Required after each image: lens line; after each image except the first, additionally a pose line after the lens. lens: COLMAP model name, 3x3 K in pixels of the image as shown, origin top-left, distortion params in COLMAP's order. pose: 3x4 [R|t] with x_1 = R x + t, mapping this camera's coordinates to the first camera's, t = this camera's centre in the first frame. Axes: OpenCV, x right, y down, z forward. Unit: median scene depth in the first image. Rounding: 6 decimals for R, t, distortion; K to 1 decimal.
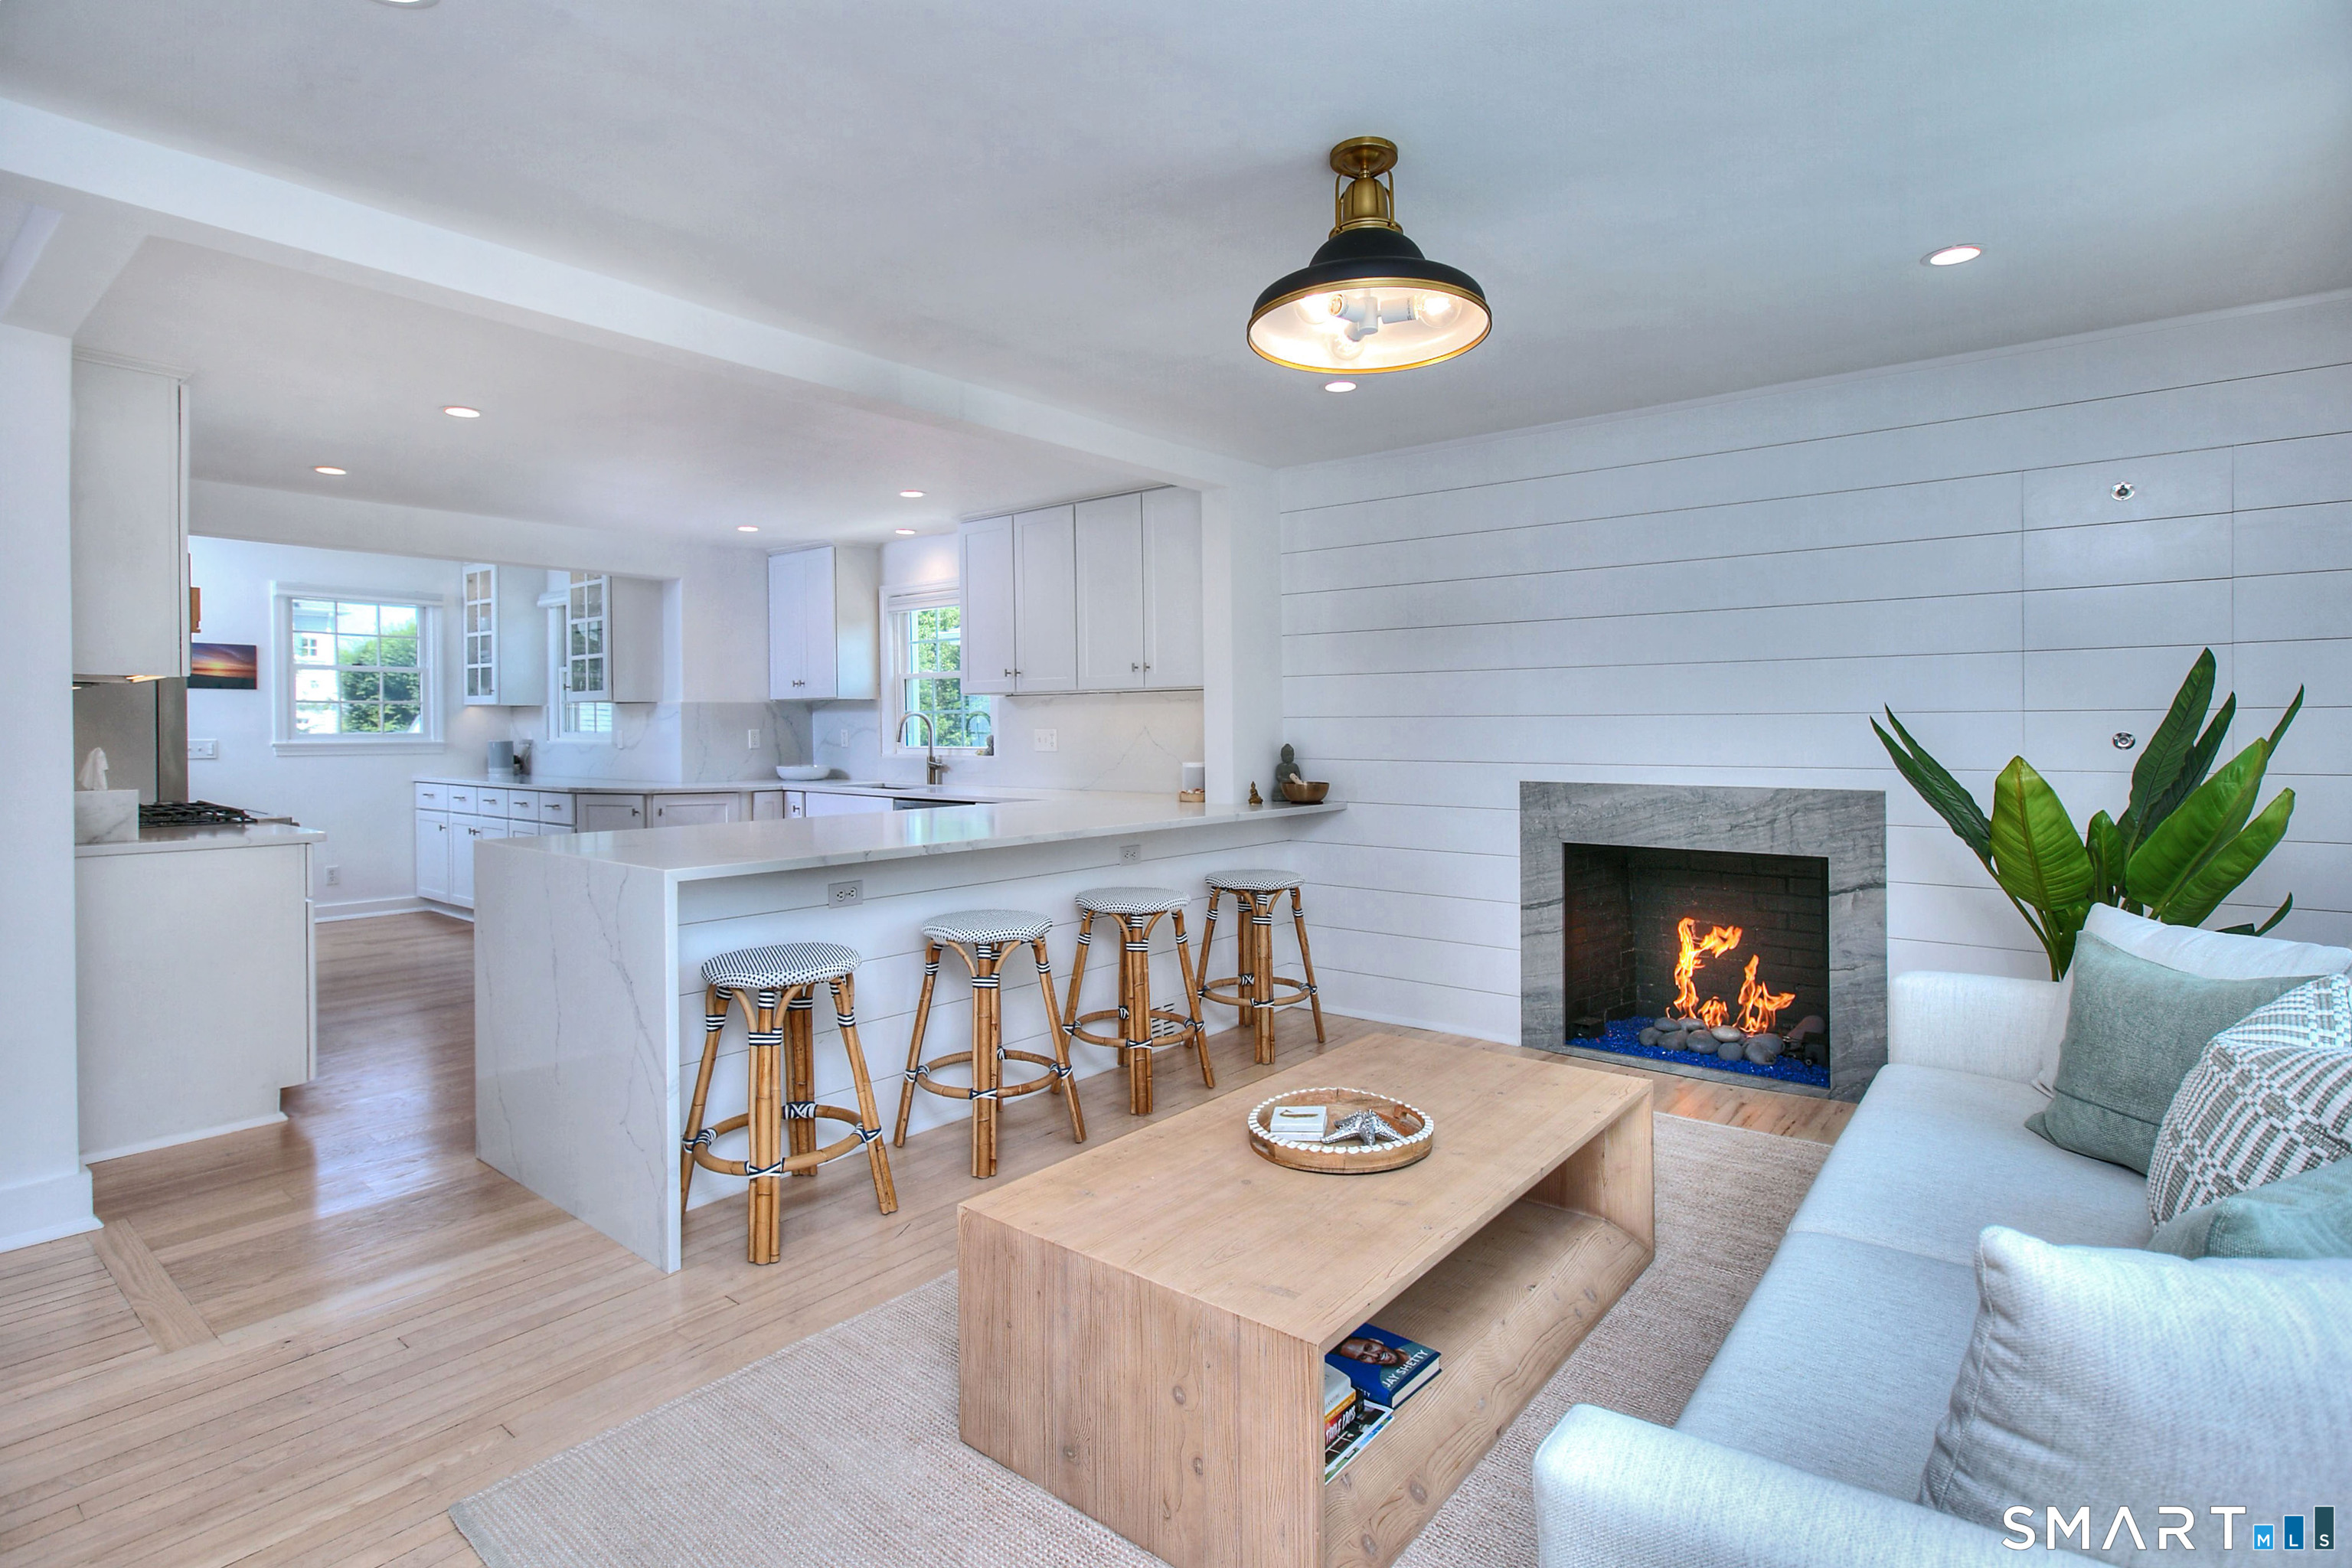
lens RADIAL K [[1098.8, 0, 1195.9], [0, 1098.8, 737.4], [0, 0, 1]] dist [-0.001894, 0.000077]
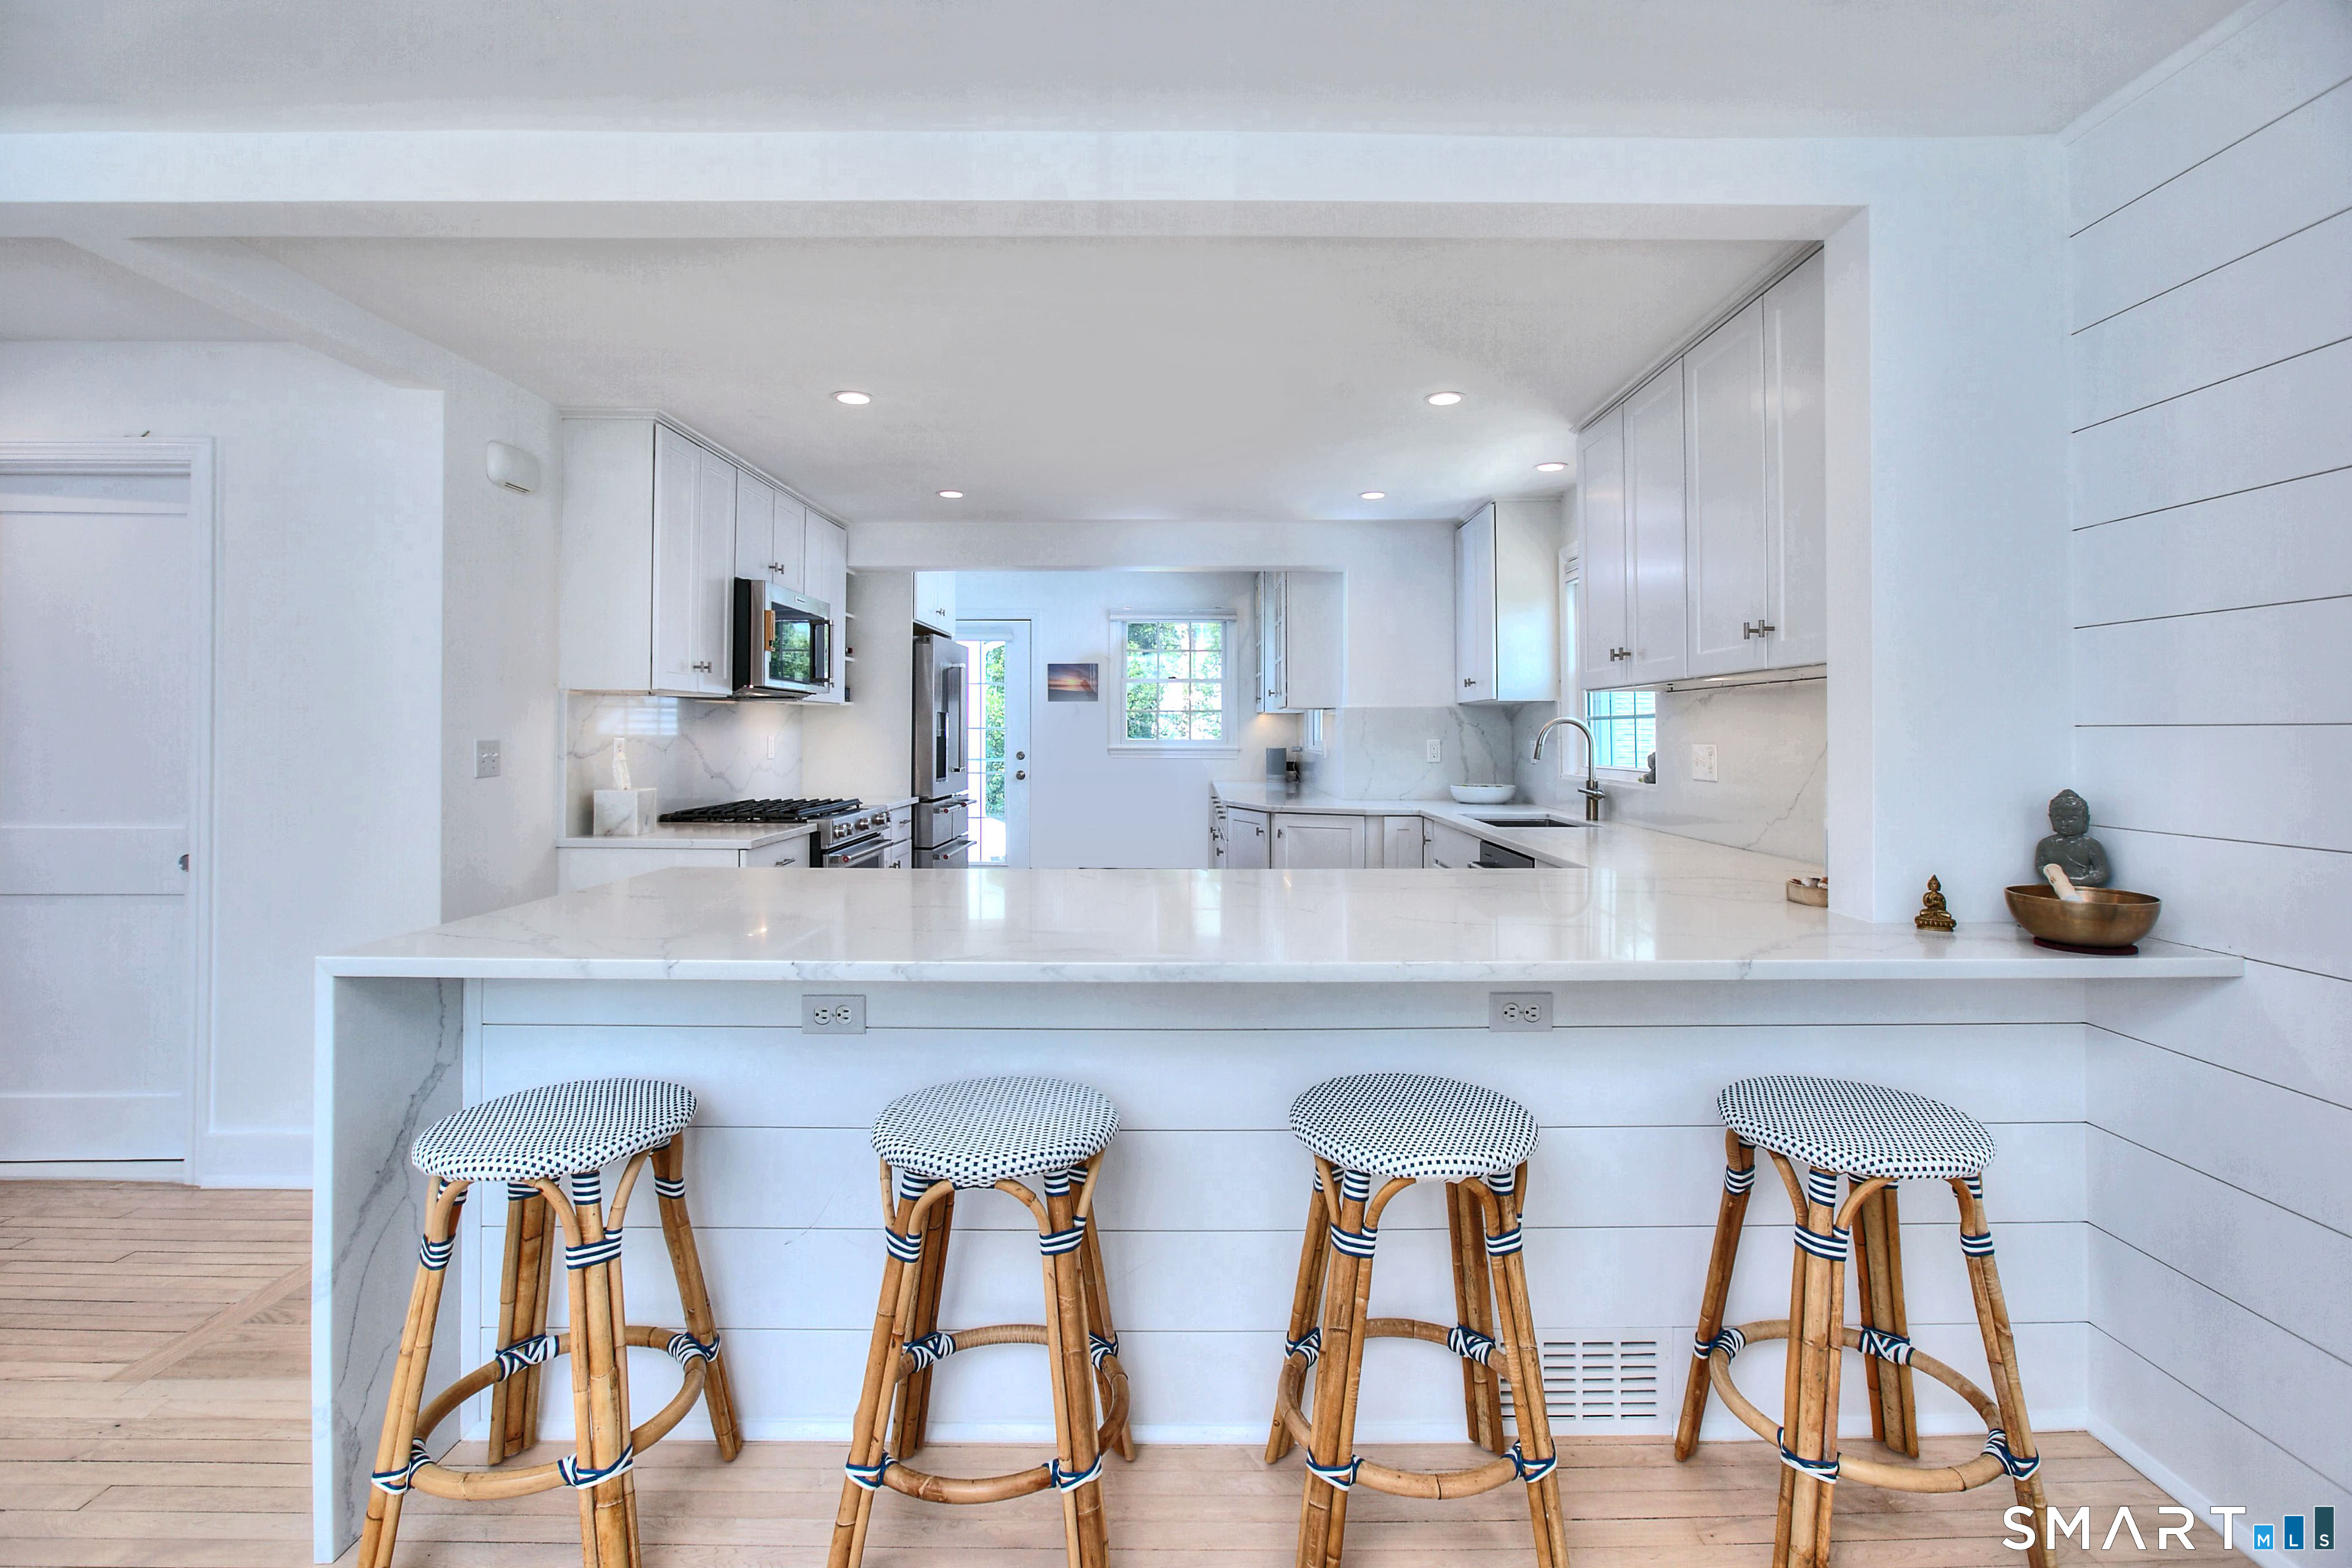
lens RADIAL K [[1108.0, 0, 1223.3], [0, 1108.0, 734.1], [0, 0, 1]] dist [-0.033696, 0.007573]
pose [[0.660457, 0.006024, -0.750839, 0.134474], [-0.011564, 0.999931, -0.002150, -0.008273], [0.750774, 0.010102, 0.660481, 0.360698]]
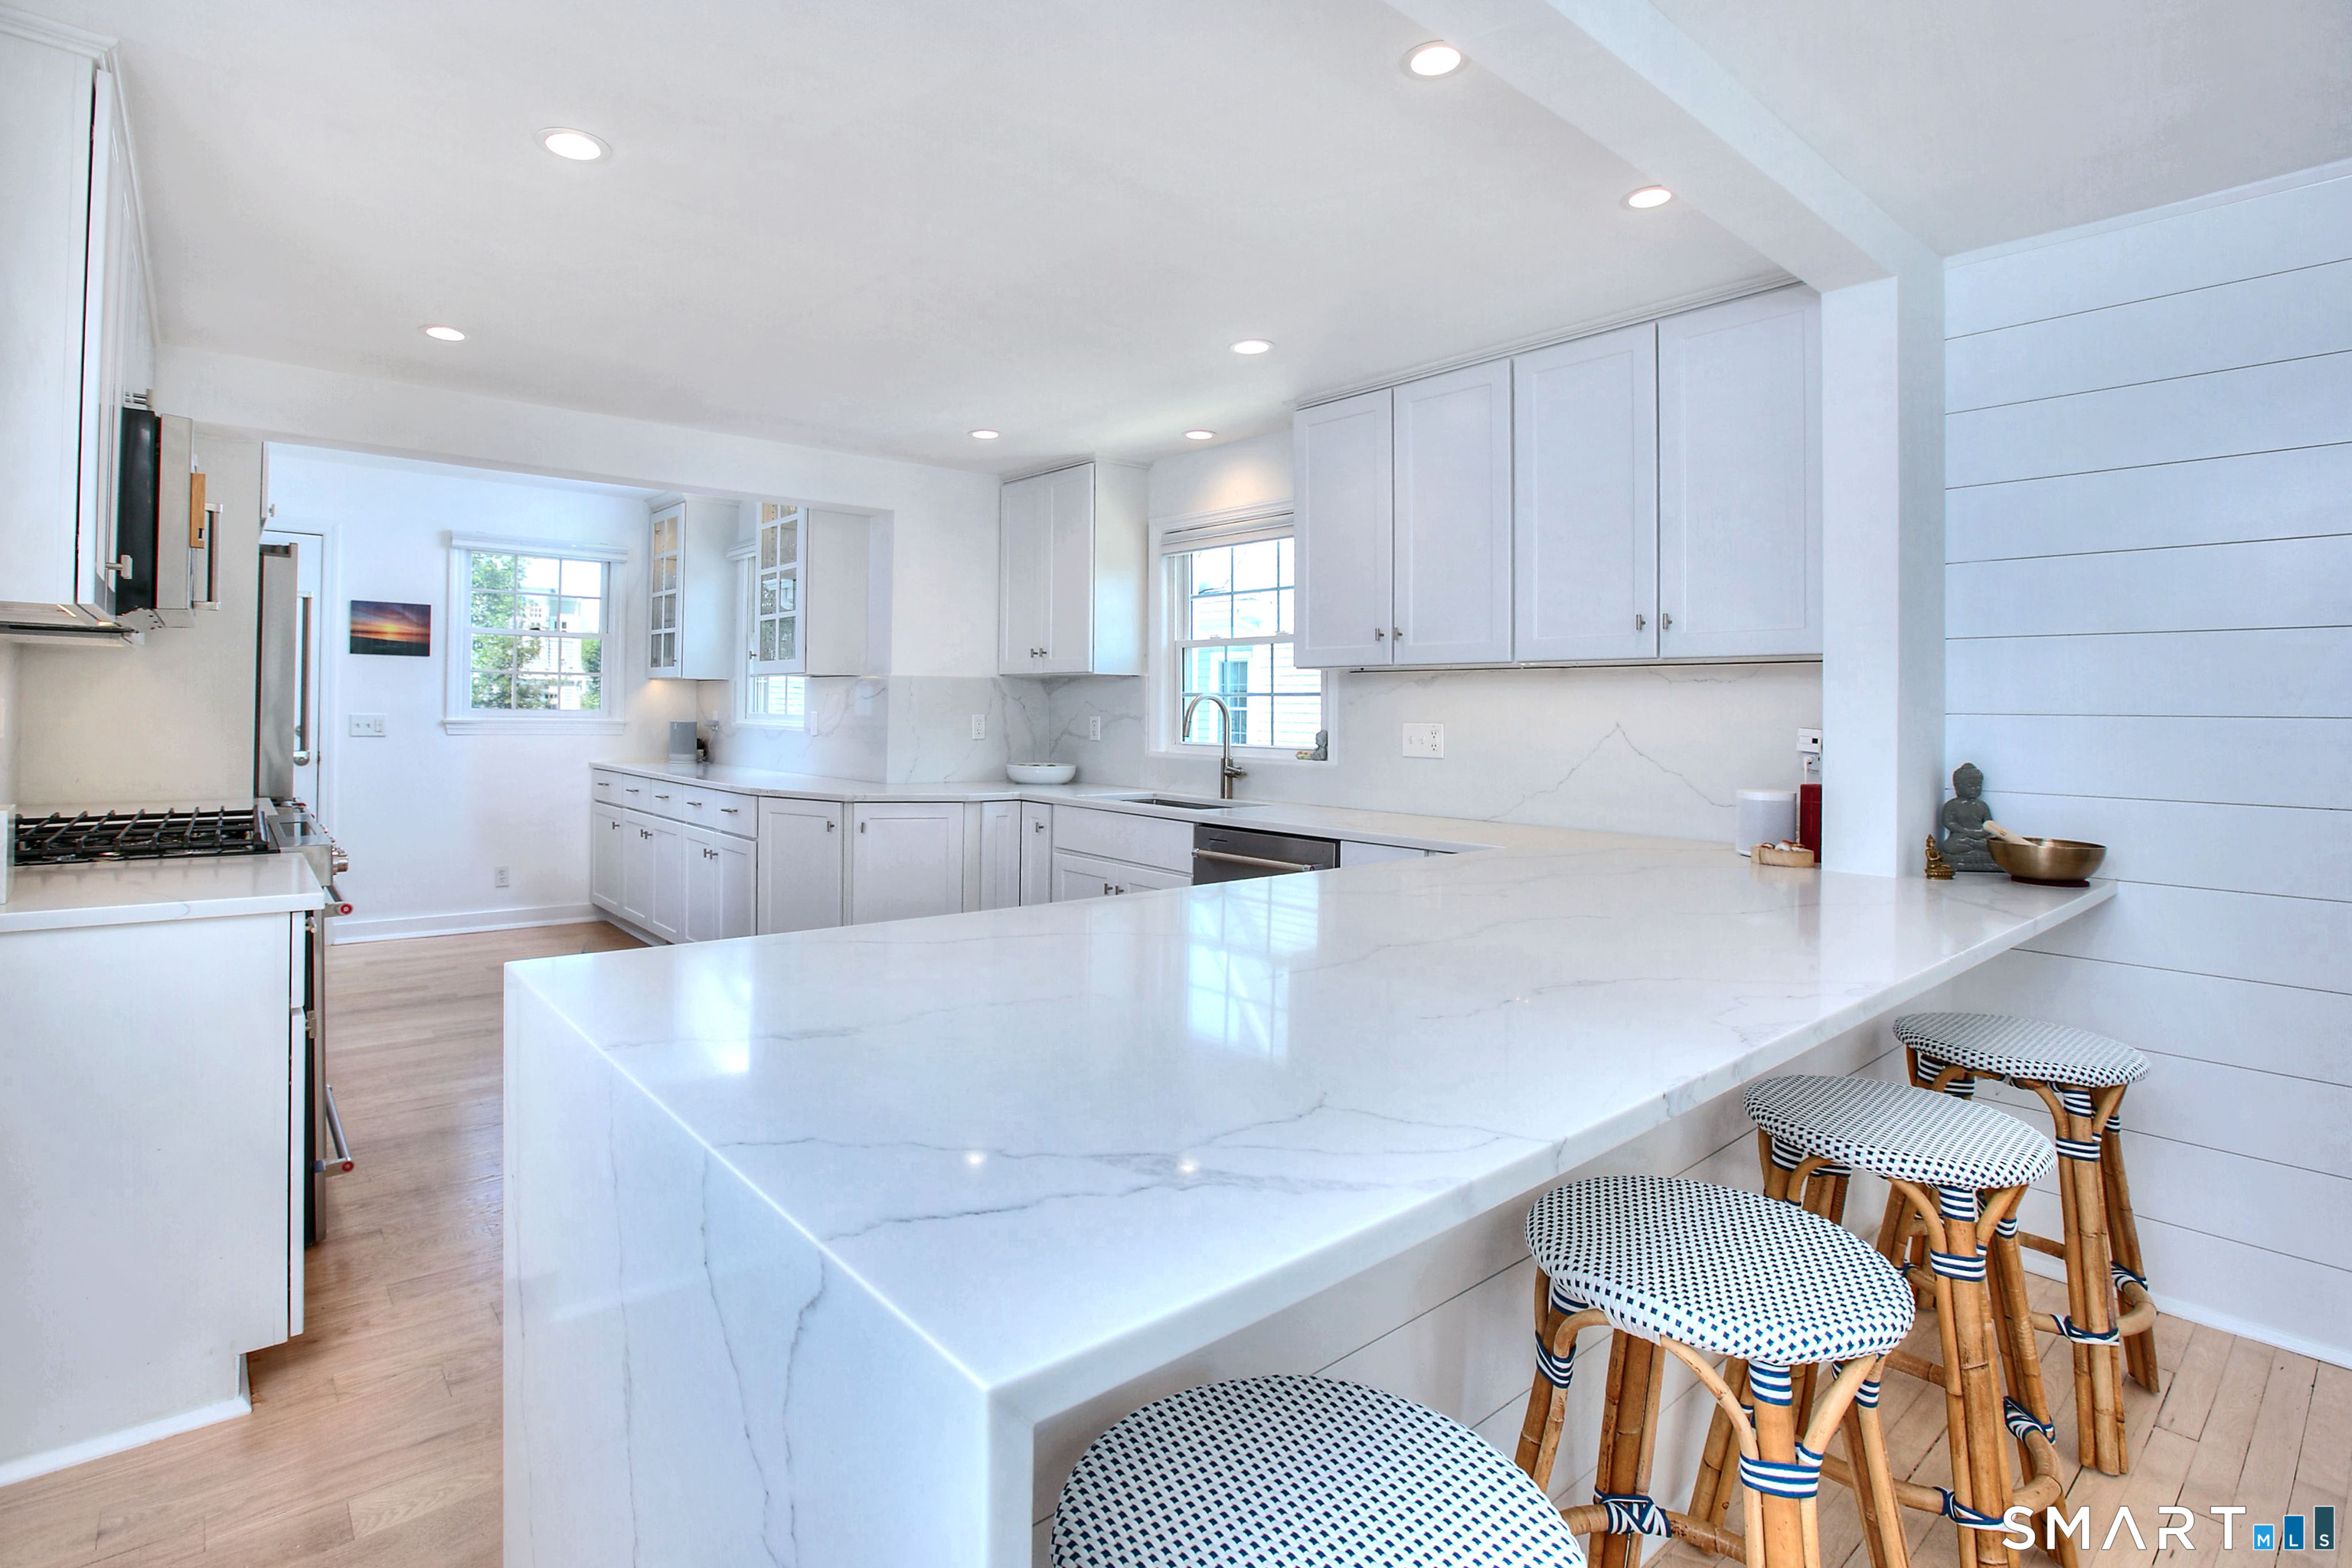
lens RADIAL K [[1108.0, 0, 1129.3], [0, 1108.0, 700.5], [0, 0, 1]] dist [-0.033696, 0.007573]
pose [[0.979484, 0.016168, -0.200872, -0.160807], [-0.020124, 0.999641, -0.017666, -0.005274], [0.200514, 0.021346, 0.979458, 0.301331]]
